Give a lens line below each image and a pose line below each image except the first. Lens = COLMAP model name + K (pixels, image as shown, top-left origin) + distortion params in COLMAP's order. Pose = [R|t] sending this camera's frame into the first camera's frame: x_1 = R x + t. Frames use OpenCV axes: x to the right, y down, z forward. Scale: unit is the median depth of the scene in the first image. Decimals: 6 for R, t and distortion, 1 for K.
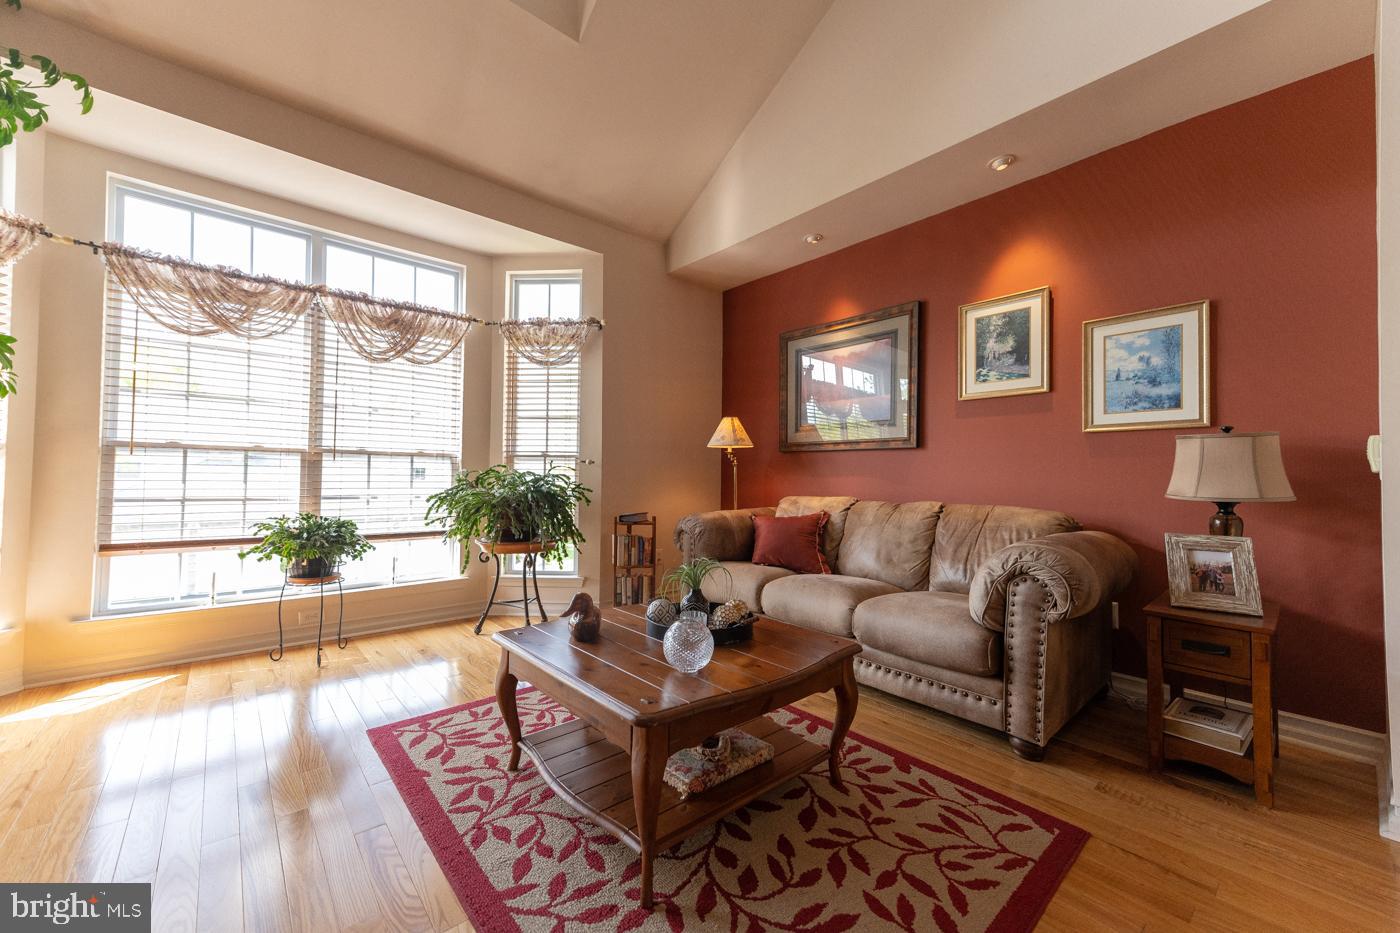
lens RADIAL K [[543.8, 0, 710.4], [0, 543.8, 463.5], [0, 0, 1]] dist [0.003382, 0.000230]
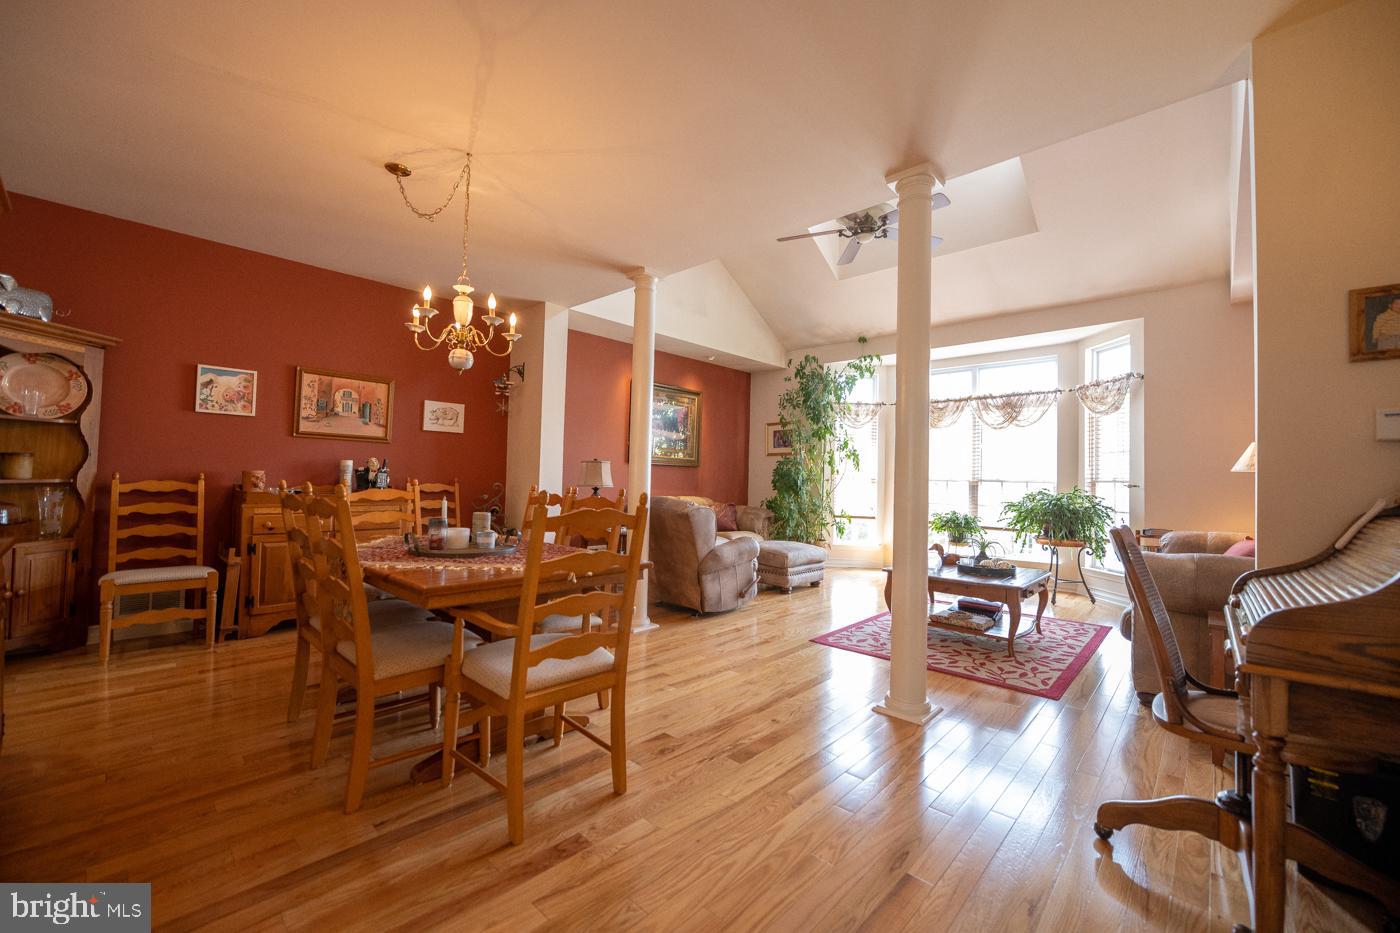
lens RADIAL K [[543.8, 0, 709.4], [0, 543.8, 466.9], [0, 0, 1]] dist [0.003382, 0.000230]
pose [[0.130153, -0.032881, -0.990949, 2.005600], [0.014445, 0.999407, -0.031265, -0.050222], [0.991389, -0.010245, 0.130551, -0.320384]]
